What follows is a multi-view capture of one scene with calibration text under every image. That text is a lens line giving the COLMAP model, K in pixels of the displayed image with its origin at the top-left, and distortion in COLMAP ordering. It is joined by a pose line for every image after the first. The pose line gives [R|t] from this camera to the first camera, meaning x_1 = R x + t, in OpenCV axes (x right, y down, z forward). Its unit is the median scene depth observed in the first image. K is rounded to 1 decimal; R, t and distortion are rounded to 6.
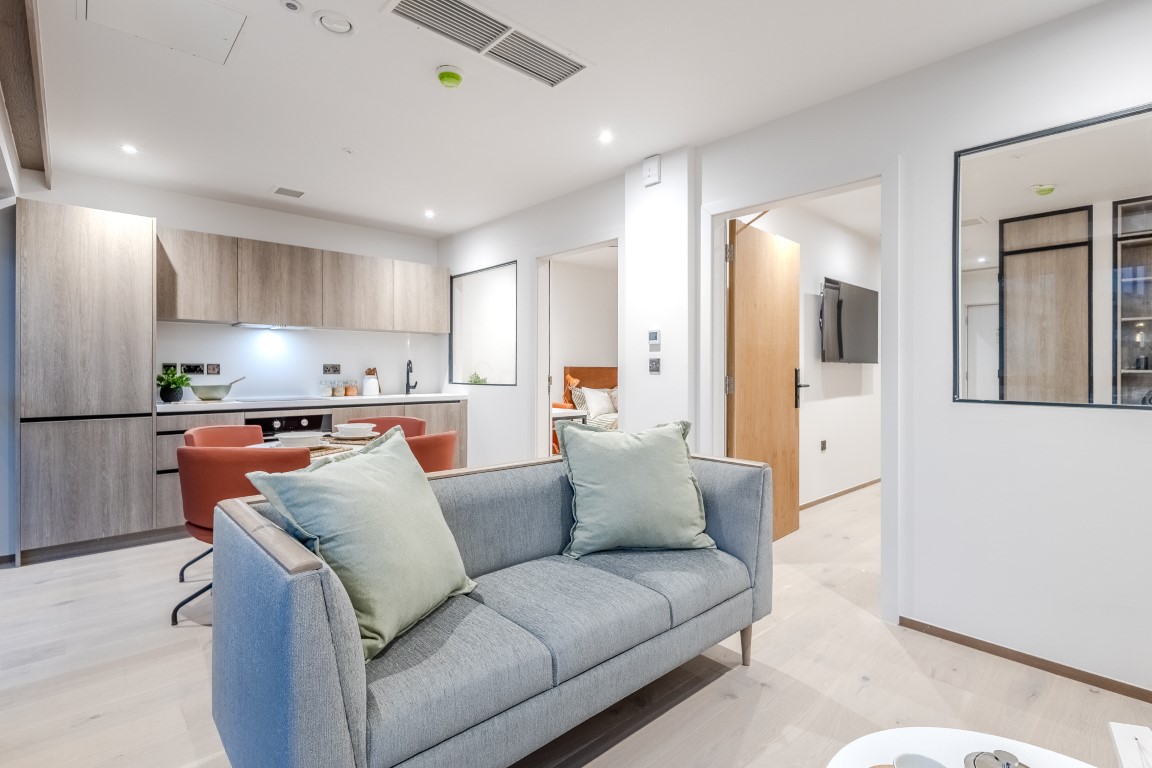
lens RADIAL K [[550.4, 0, 584.3], [0, 550.4, 372.9], [0, 0, 1]] dist [0.005377, 0.000548]
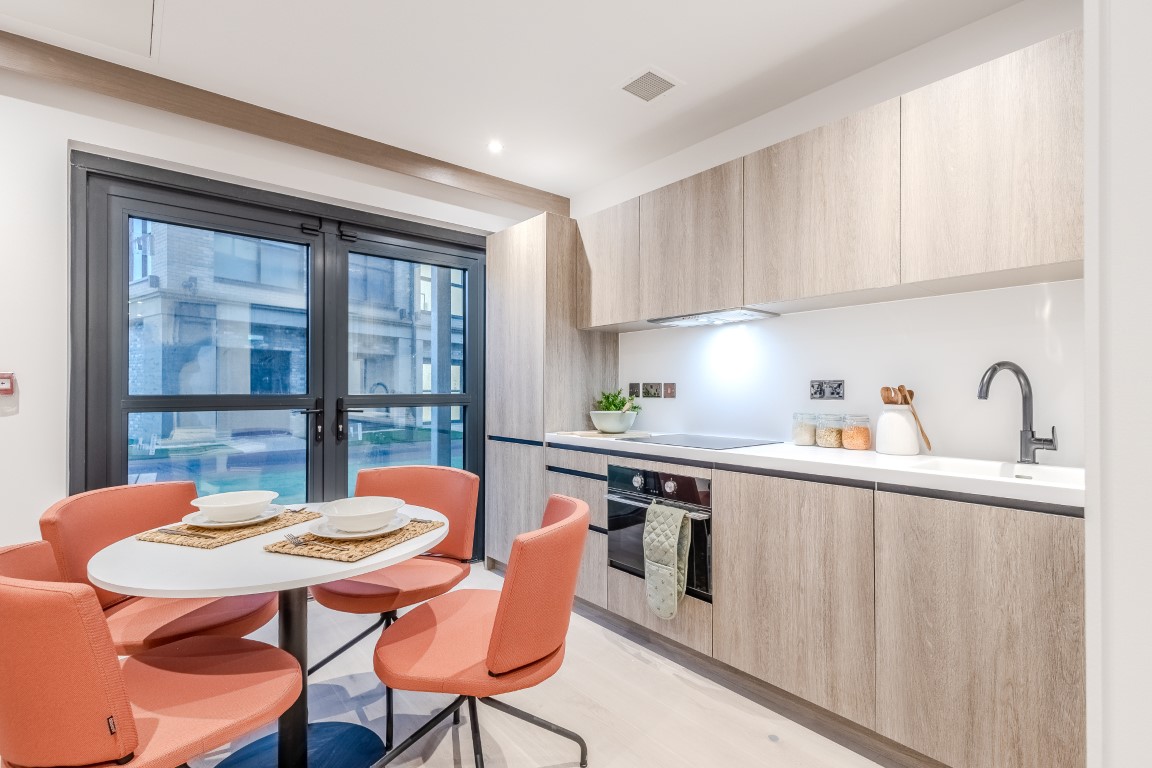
lens RADIAL K [[536.5, 0, 581.6], [0, 536.5, 387.4], [0, 0, 1]] dist [0.010558, -0.001070]
pose [[-0.052125, -0.007097, -0.998615, 0.031720], [-0.004120, 0.999968, -0.006892, -0.005231], [0.998632, 0.003755, -0.052153, 0.935153]]
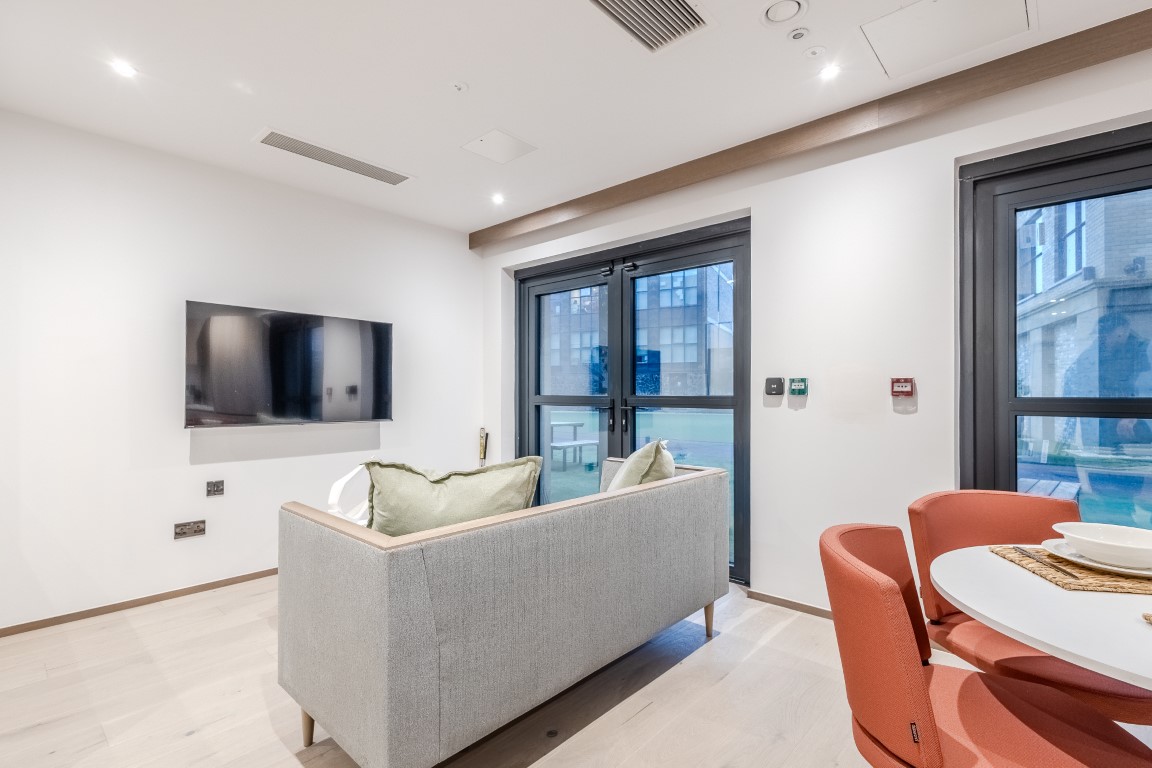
lens RADIAL K [[536.5, 0, 571.0], [0, 536.5, 389.4], [0, 0, 1]] dist [0.010558, -0.001070]
pose [[-0.997280, -0.002513, -0.073661, -0.021784], [-0.002378, 0.999995, -0.001929, -0.005128], [0.073665, -0.001748, -0.997282, 0.939123]]
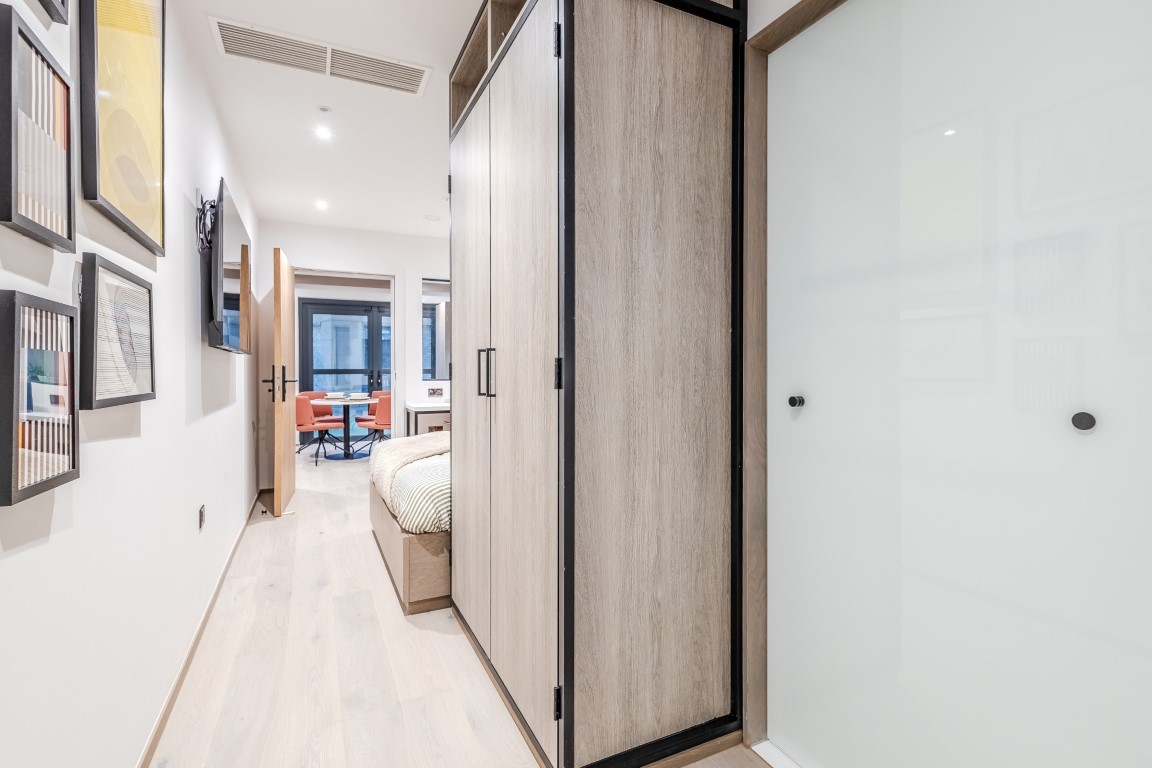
lens RADIAL K [[536.5, 0, 587.6], [0, 536.5, 370.9], [0, 0, 1]] dist [0.010558, -0.001070]
pose [[-0.274722, 0.003874, -0.961516, 0.961387], [-0.004870, 0.999973, 0.005420, -0.006277], [0.961511, 0.006172, -0.274696, 1.799767]]
